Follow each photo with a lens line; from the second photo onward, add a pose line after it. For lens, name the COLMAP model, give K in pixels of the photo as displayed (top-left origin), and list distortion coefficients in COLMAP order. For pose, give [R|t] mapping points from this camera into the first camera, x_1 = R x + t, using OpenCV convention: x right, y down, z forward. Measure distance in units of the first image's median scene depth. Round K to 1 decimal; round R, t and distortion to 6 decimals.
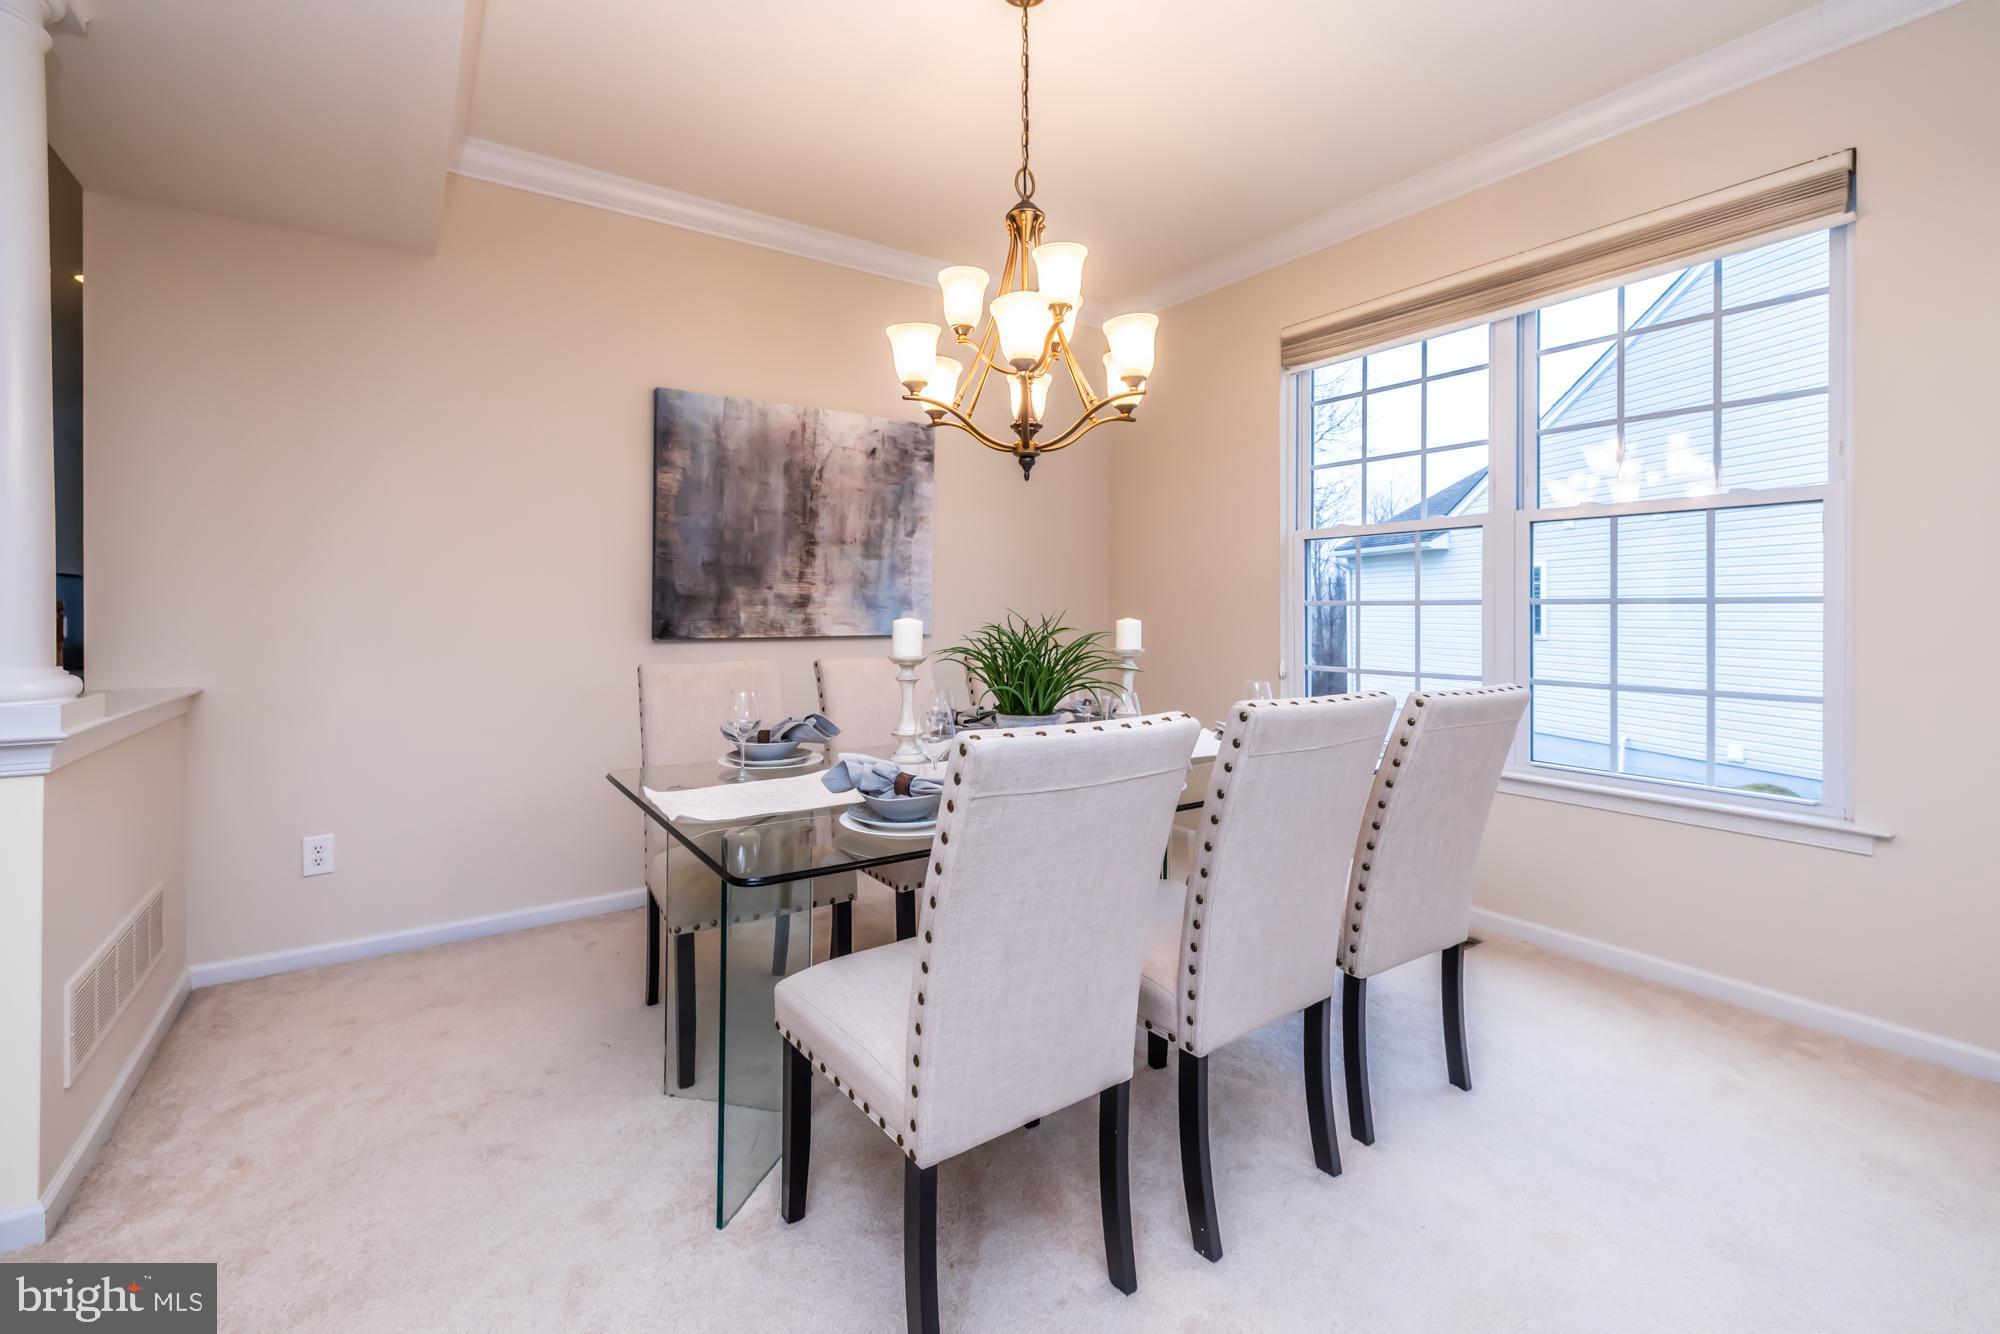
lens RADIAL K [[860.7, 0, 997.9], [0, 860.7, 610.5], [0, 0, 1]] dist [-0.001221, -0.000450]
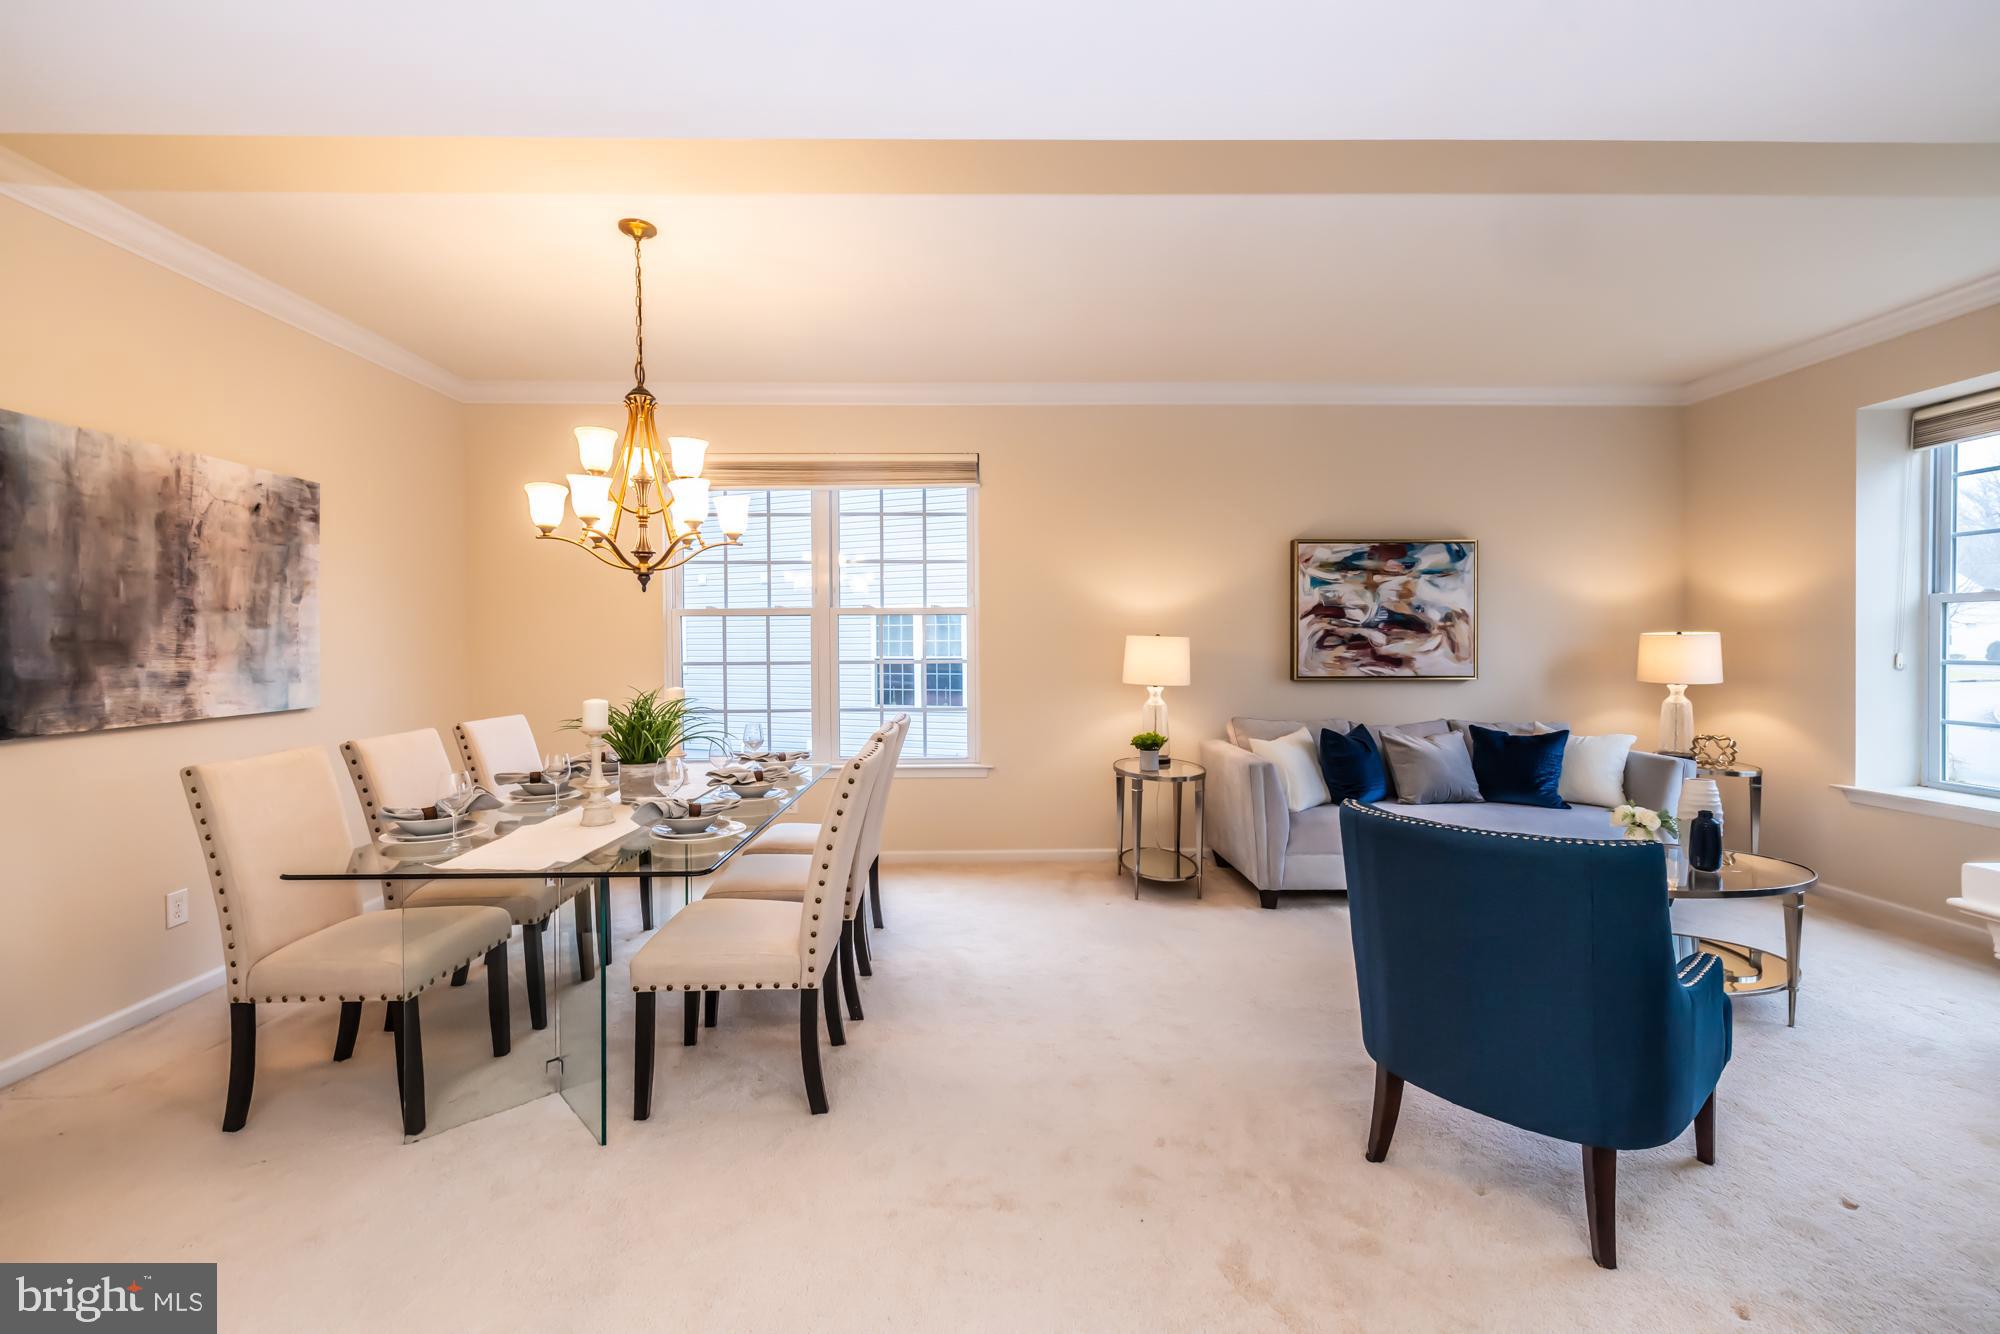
lens RADIAL K [[835.1, 0, 991.1], [0, 835.1, 656.9], [0, 0, 1]] dist [-0.000454, -0.000187]
pose [[0.547750, -0.023199, 0.836321, -0.481909], [0.008044, 0.999715, 0.022462, -0.045657], [-0.836604, -0.005576, 0.547780, -0.117932]]
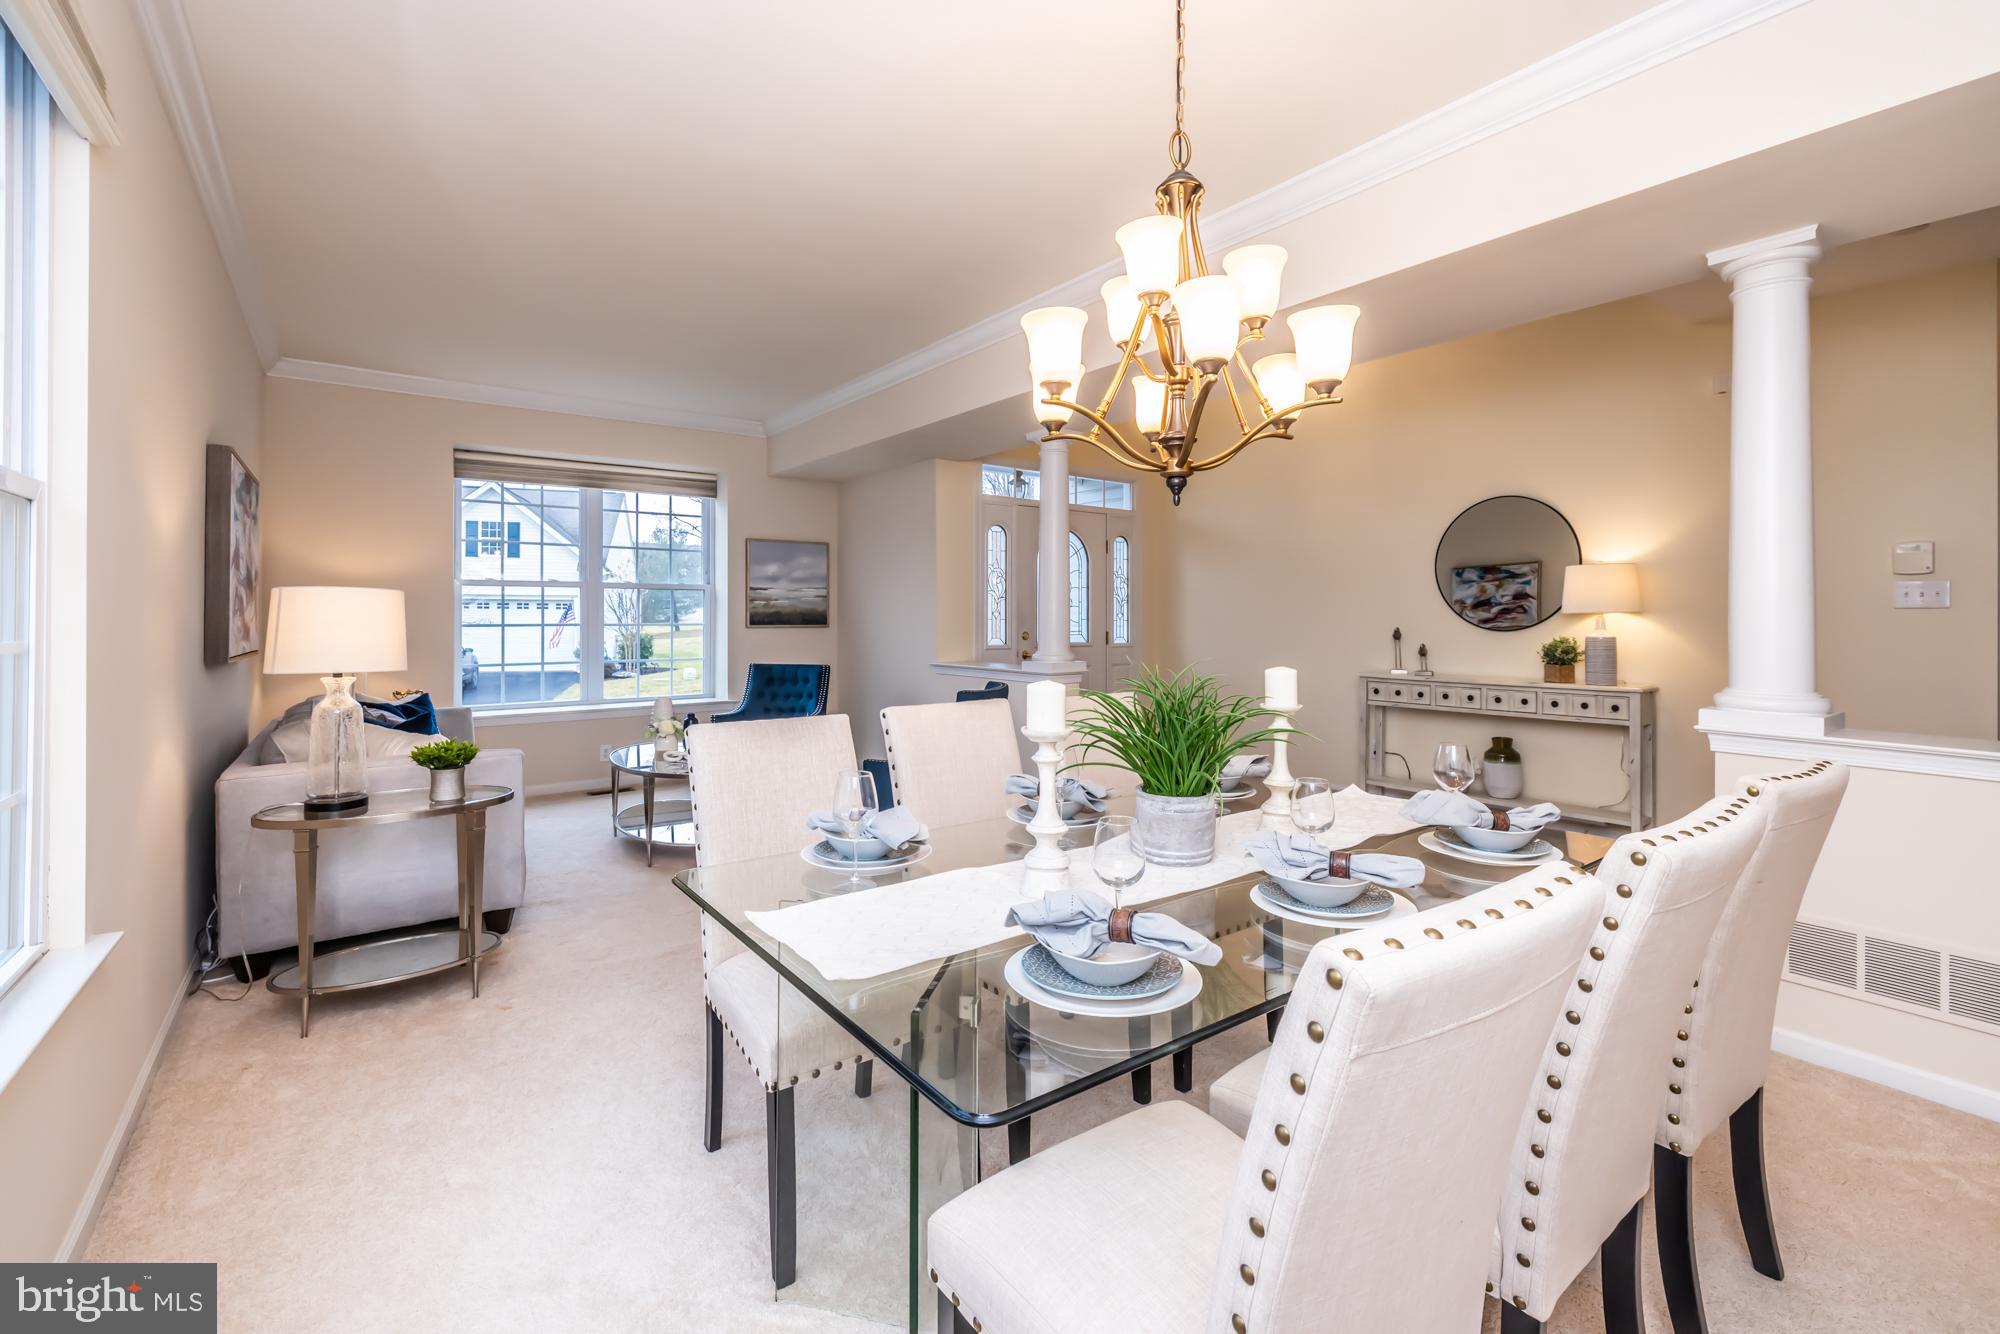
lens RADIAL K [[860.7, 0, 997.9], [0, 860.7, 610.5], [0, 0, 1]] dist [-0.001221, -0.000450]
pose [[-0.999210, -0.006481, -0.039205, 0.144572], [-0.006184, 0.999951, -0.007680, -0.026812], [0.039253, -0.007431, -0.999202, 1.125023]]
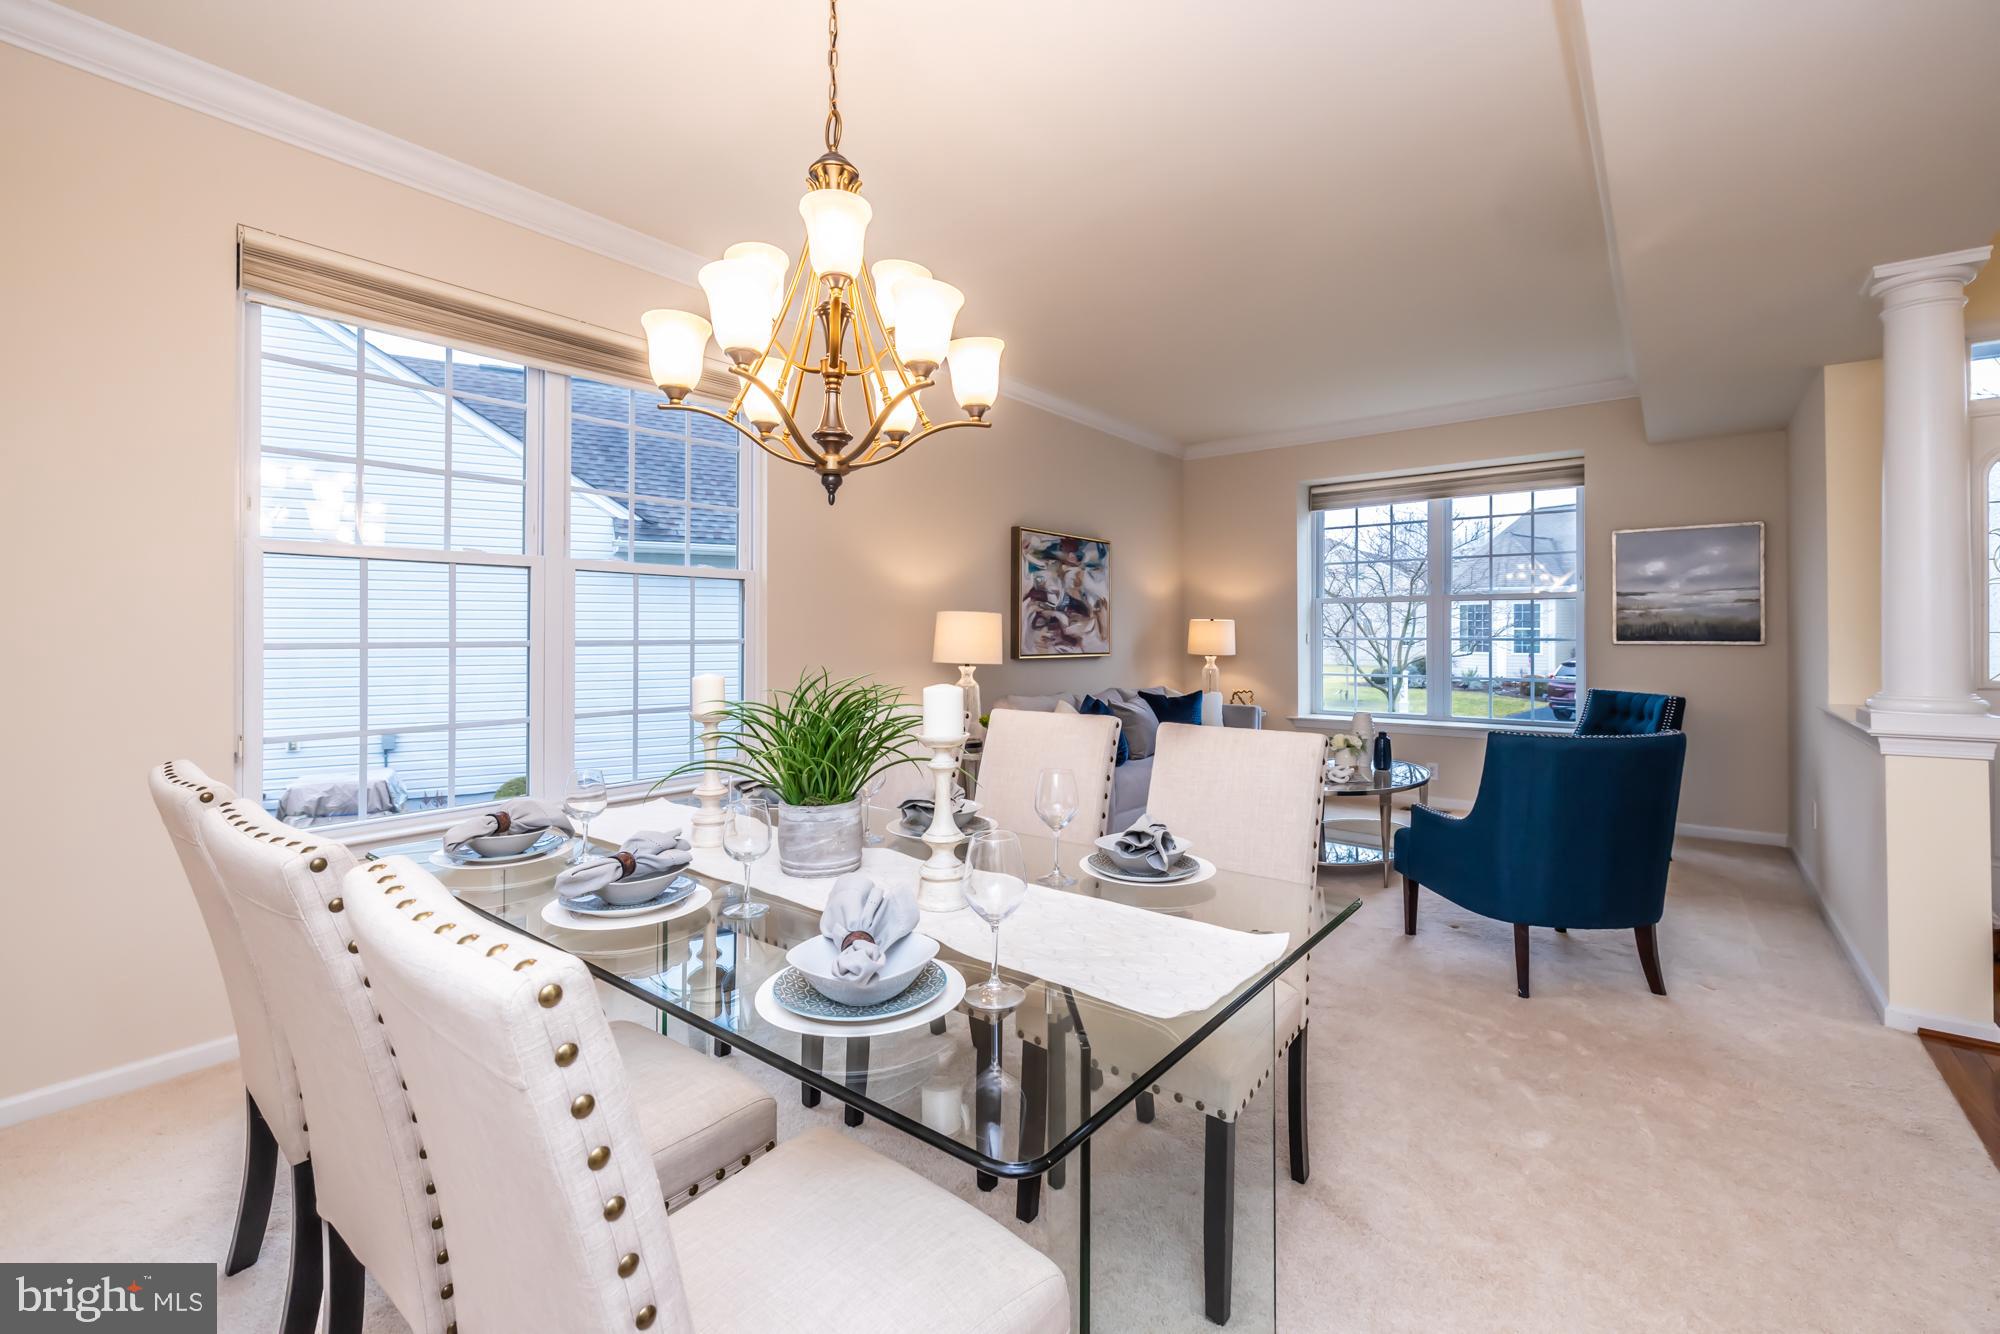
lens RADIAL K [[848.6, 0, 996.3], [0, 848.6, 626.4], [0, 0, 1]] dist [-0.000340, -0.000238]
pose [[-0.294638, 0.003303, 0.955603, -0.463520], [-0.001744, 0.999991, -0.003994, -0.022905], [-0.955607, -0.002844, -0.294629, 0.672111]]
